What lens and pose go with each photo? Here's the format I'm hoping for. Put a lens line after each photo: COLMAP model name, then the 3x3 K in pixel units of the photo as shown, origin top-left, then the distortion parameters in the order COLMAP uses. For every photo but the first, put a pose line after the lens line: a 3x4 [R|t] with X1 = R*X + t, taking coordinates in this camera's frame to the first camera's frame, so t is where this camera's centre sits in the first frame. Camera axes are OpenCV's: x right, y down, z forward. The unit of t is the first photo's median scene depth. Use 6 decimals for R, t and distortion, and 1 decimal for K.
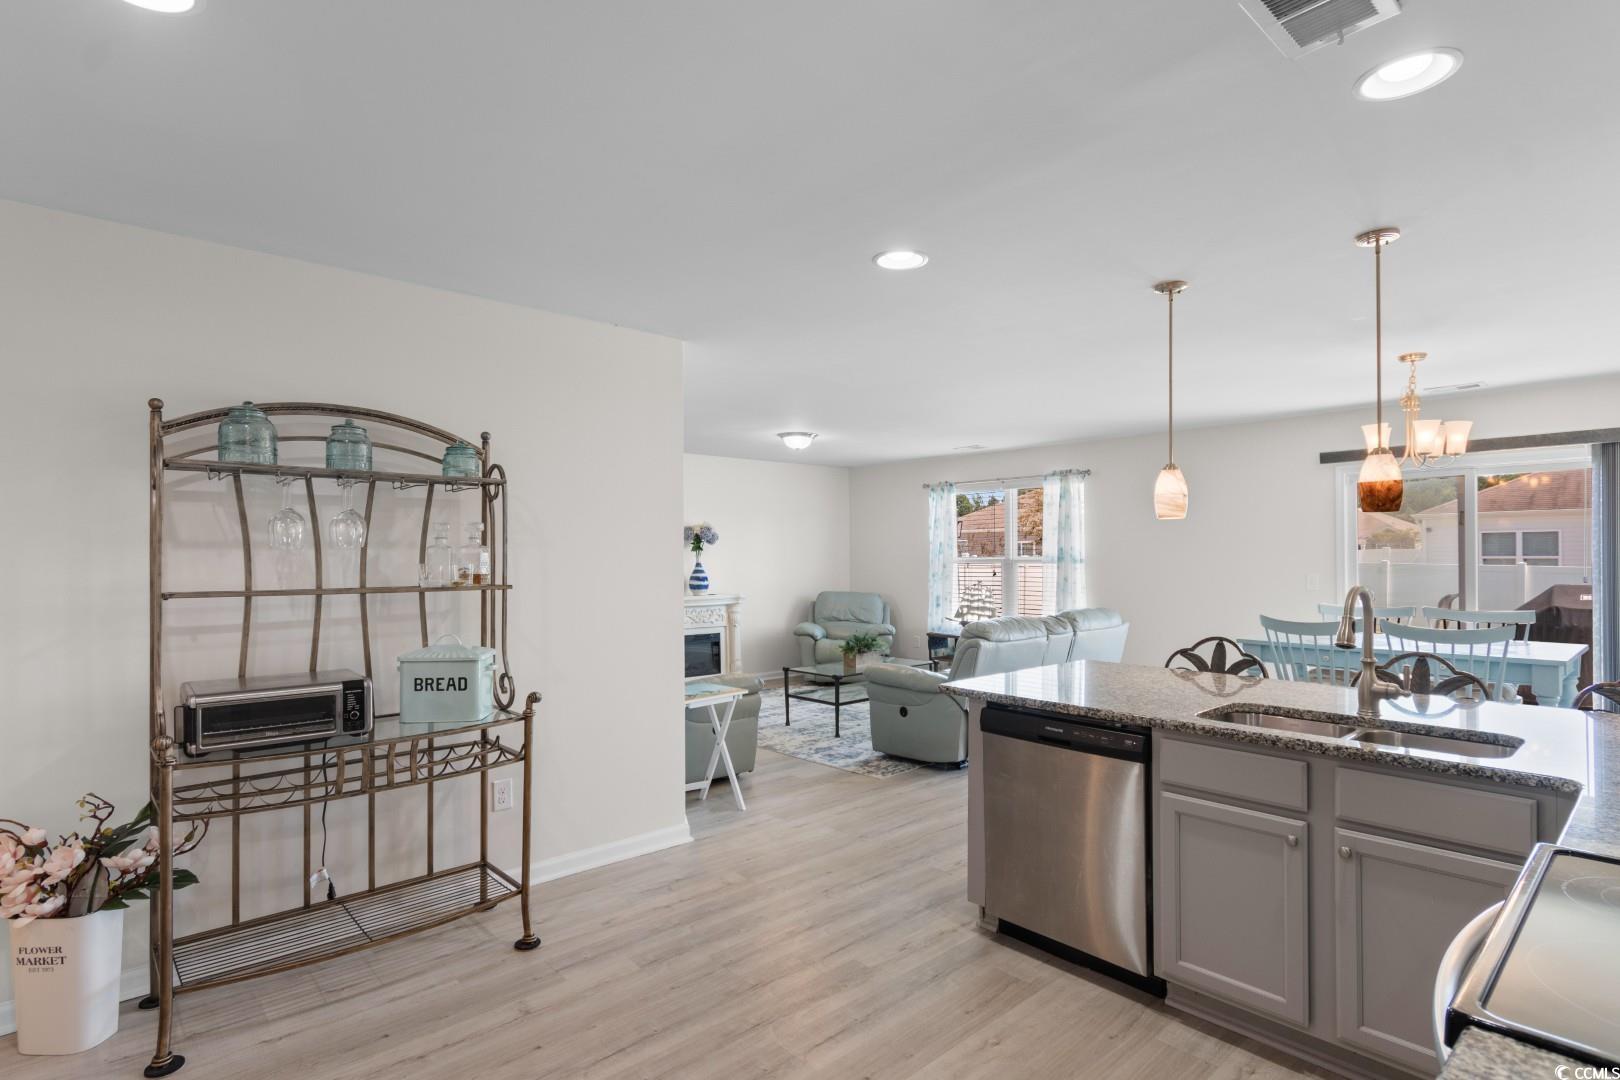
lens RADIAL K [[829.3, 0, 800.9], [0, 829.3, 552.6], [0, 0, 1]] dist [0.006053, 0.000418]
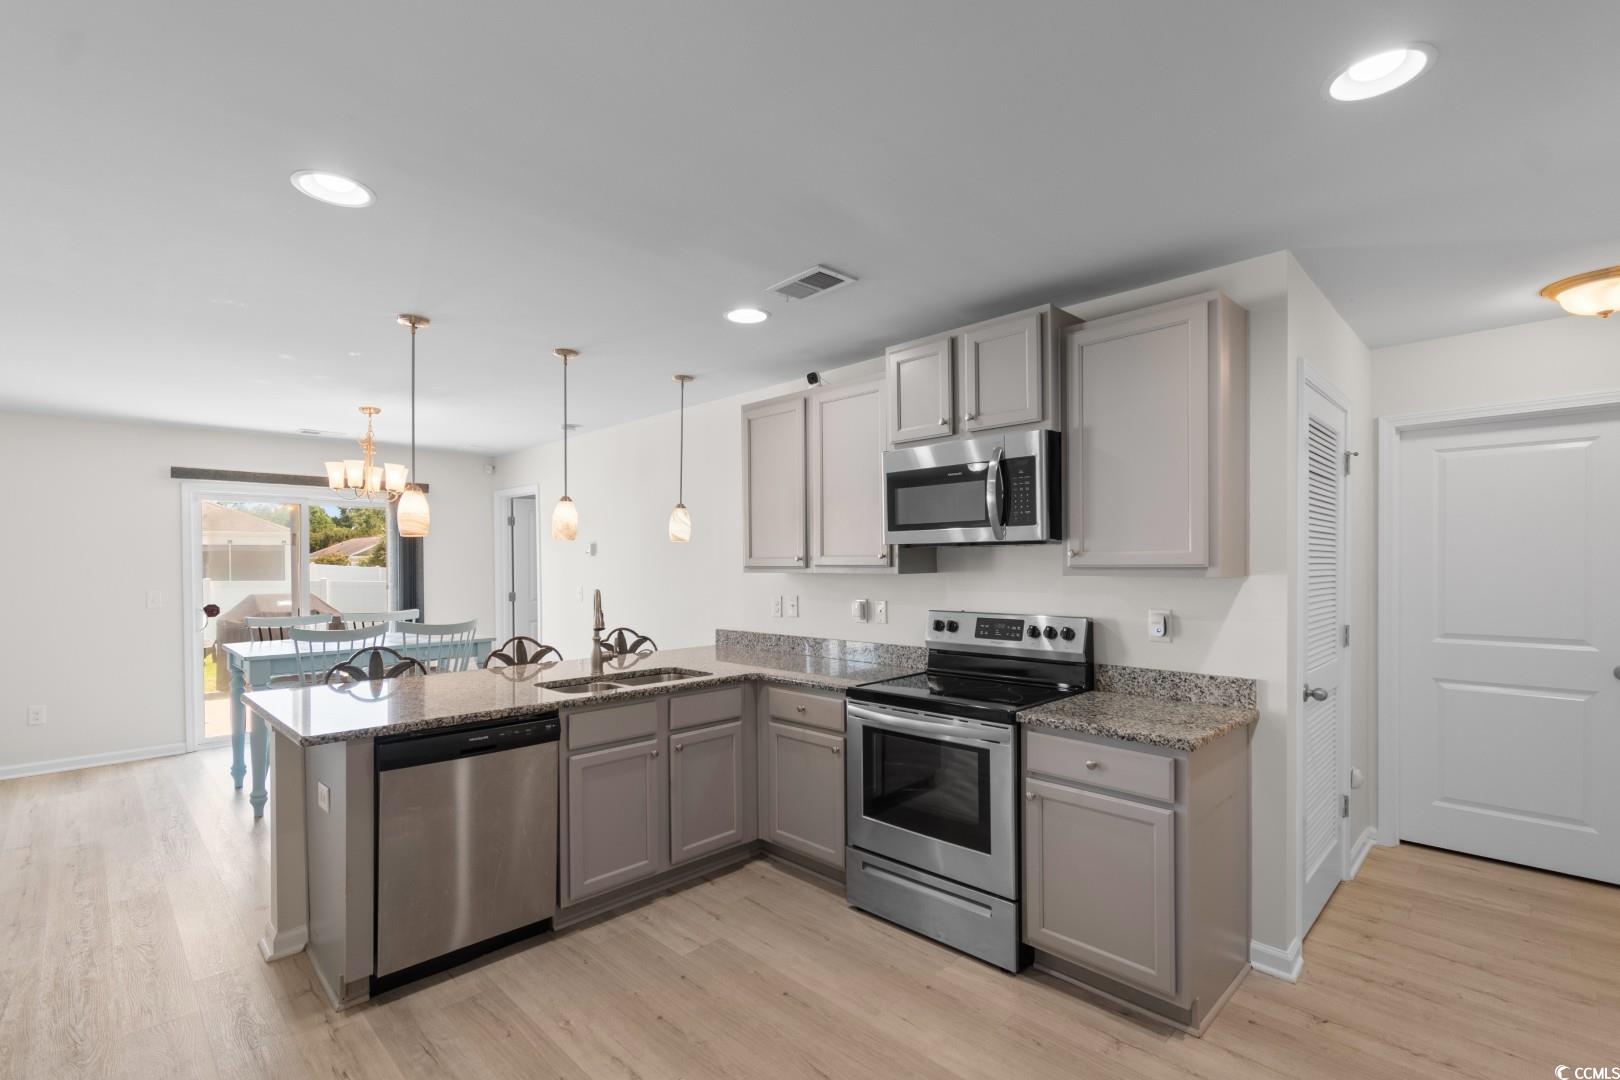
lens RADIAL K [[718.4, 0, 797.4], [0, 718.4, 575.3], [0, 0, 1]] dist [0.006882, -0.000499]
pose [[-0.049328, -0.010311, 0.998729, -0.383412], [0.004906, 0.999932, 0.010566, 0.000907], [-0.998771, 0.005421, -0.049275, 0.406754]]
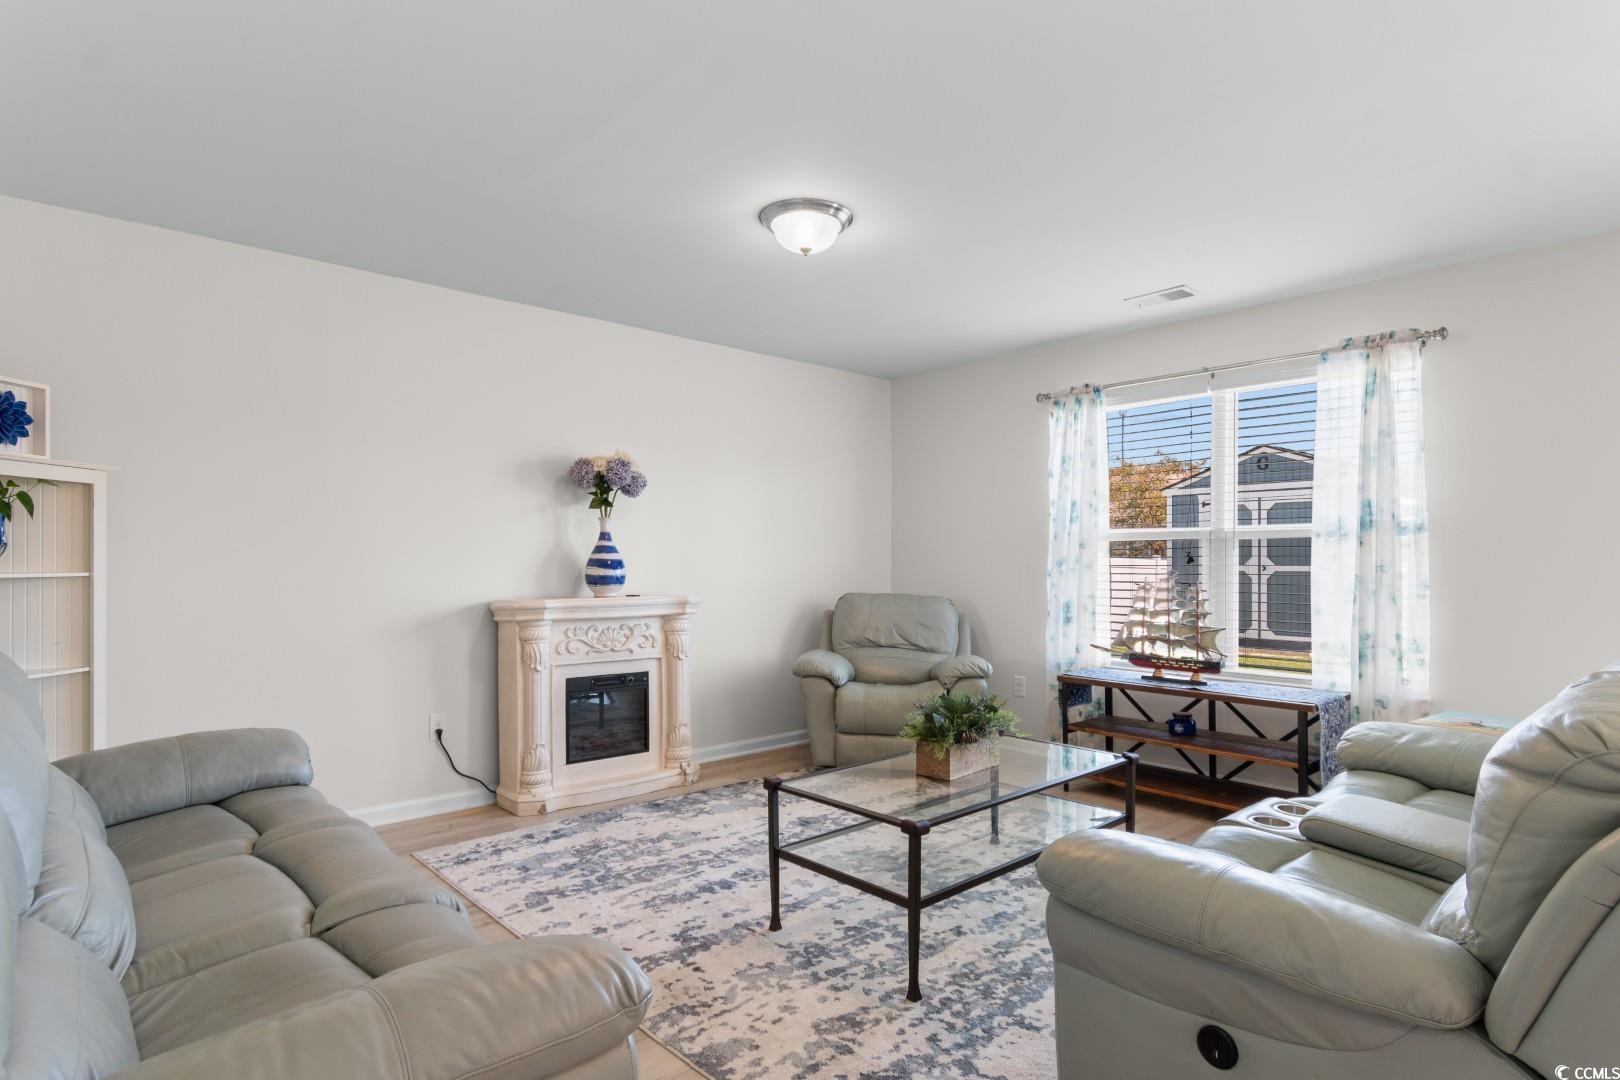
lens RADIAL K [[872.4, 0, 806.5], [0, 872.4, 552.1], [0, 0, 1]] dist [0.008727, -0.001283]
pose [[0.999950, 0.008837, 0.004677, -0.006655], [-0.008802, 0.999933, -0.007485, 0.051458], [-0.004743, 0.007444, 0.999961, 0.890074]]
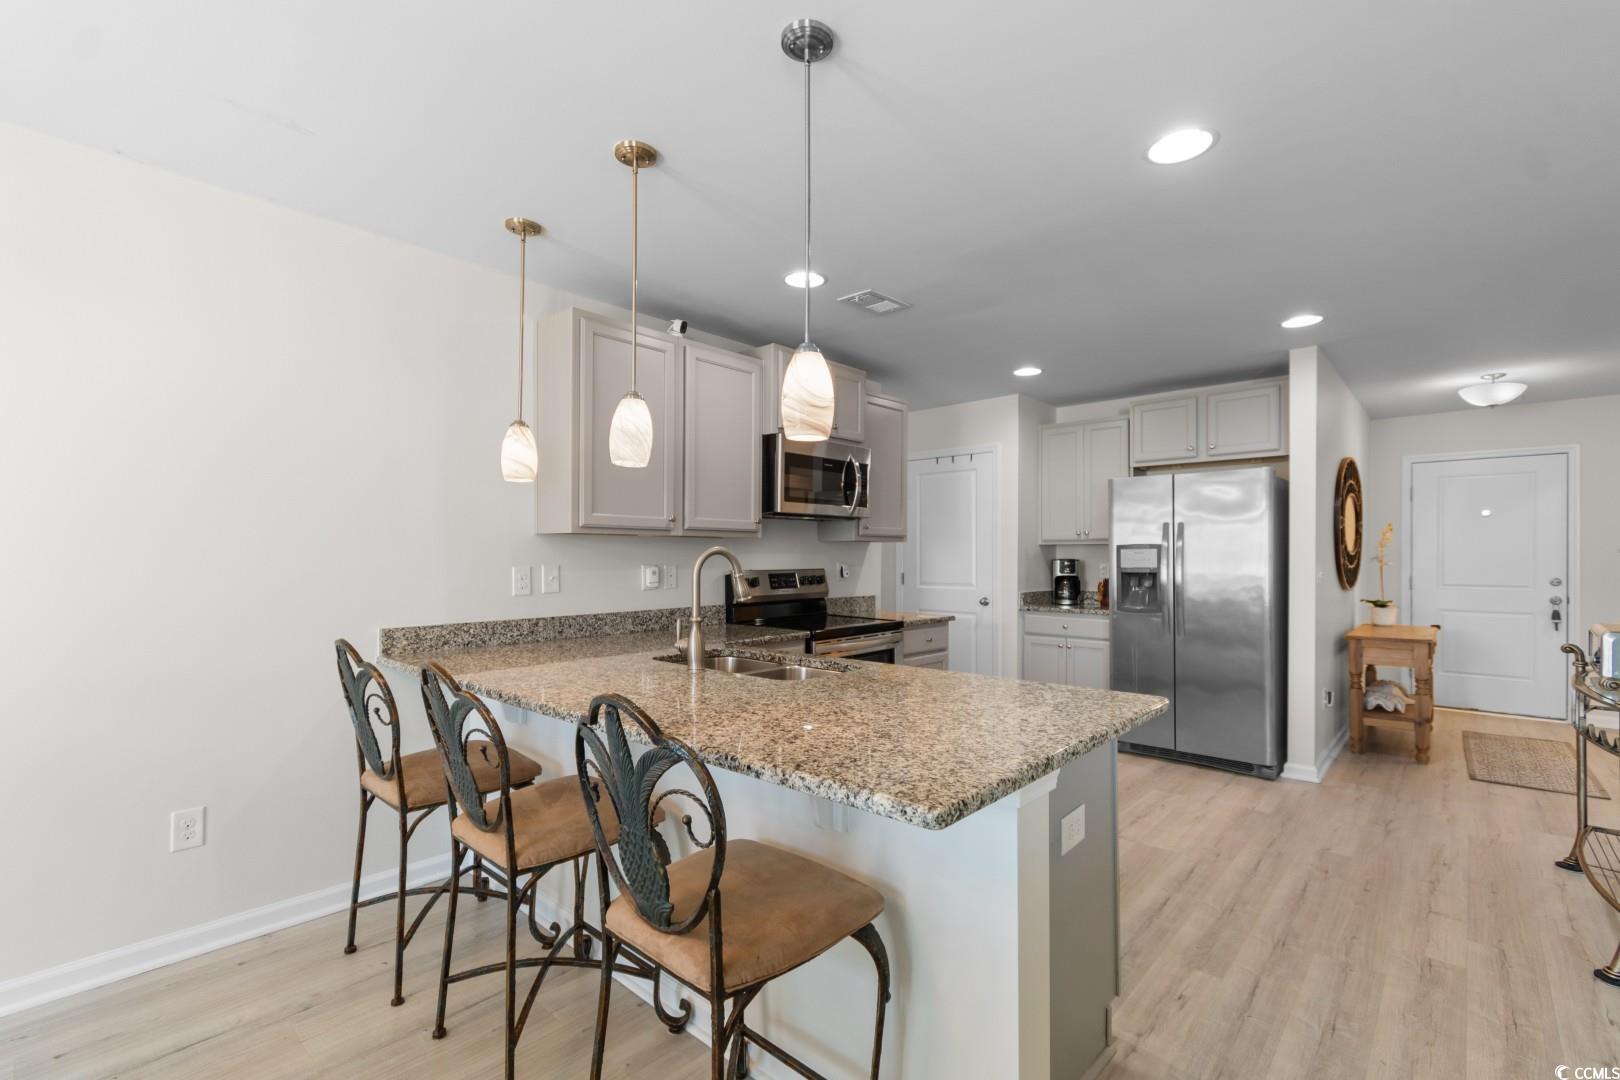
lens RADIAL K [[718.4, 0, 822.4], [0, 718.4, 559.2], [0, 0, 1]] dist [0.006882, -0.000499]
pose [[-0.993714, 0.005751, -0.111798, 0.367639], [0.005392, 0.999979, 0.003517, 0.030588], [0.111815, 0.002892, -0.993725, 1.114897]]
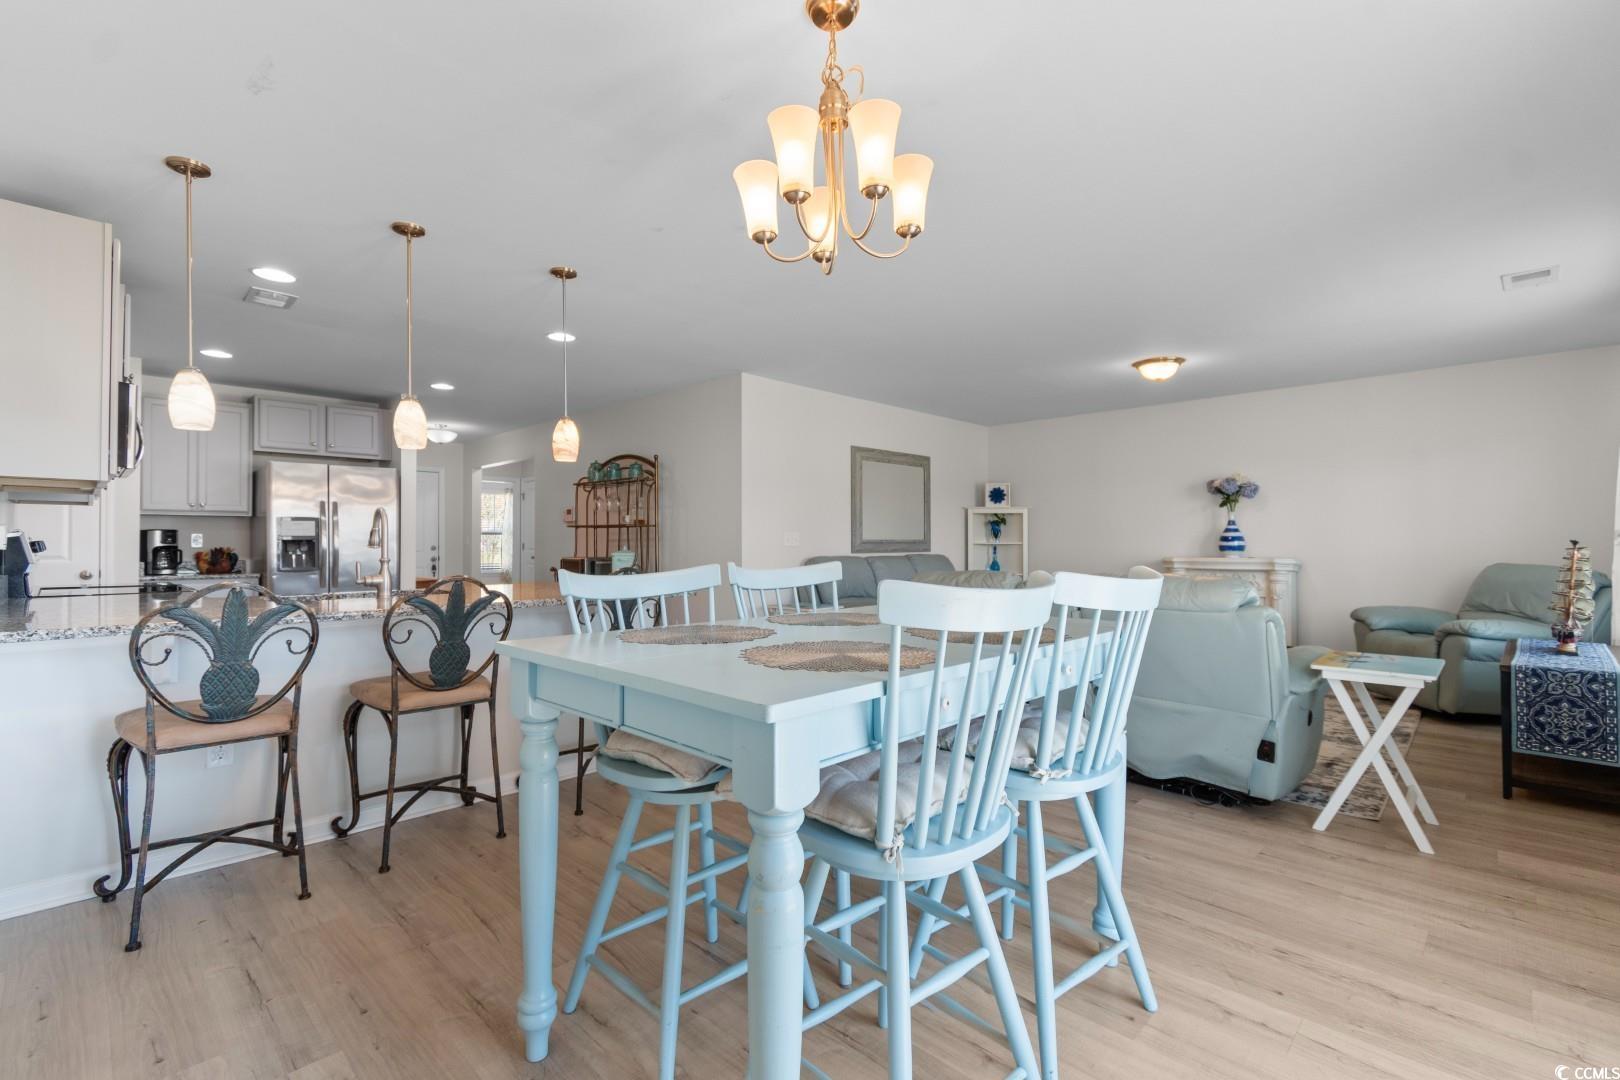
lens RADIAL K [[718.4, 0, 816.1], [0, 718.4, 535.9], [0, 0, 1]] dist [0.006882, -0.000499]
pose [[0.065445, -0.000447, -0.997856, 1.148721], [0.003122, 0.999995, -0.000244, 0.051704], [0.997851, -0.003099, 0.065447, 0.973727]]
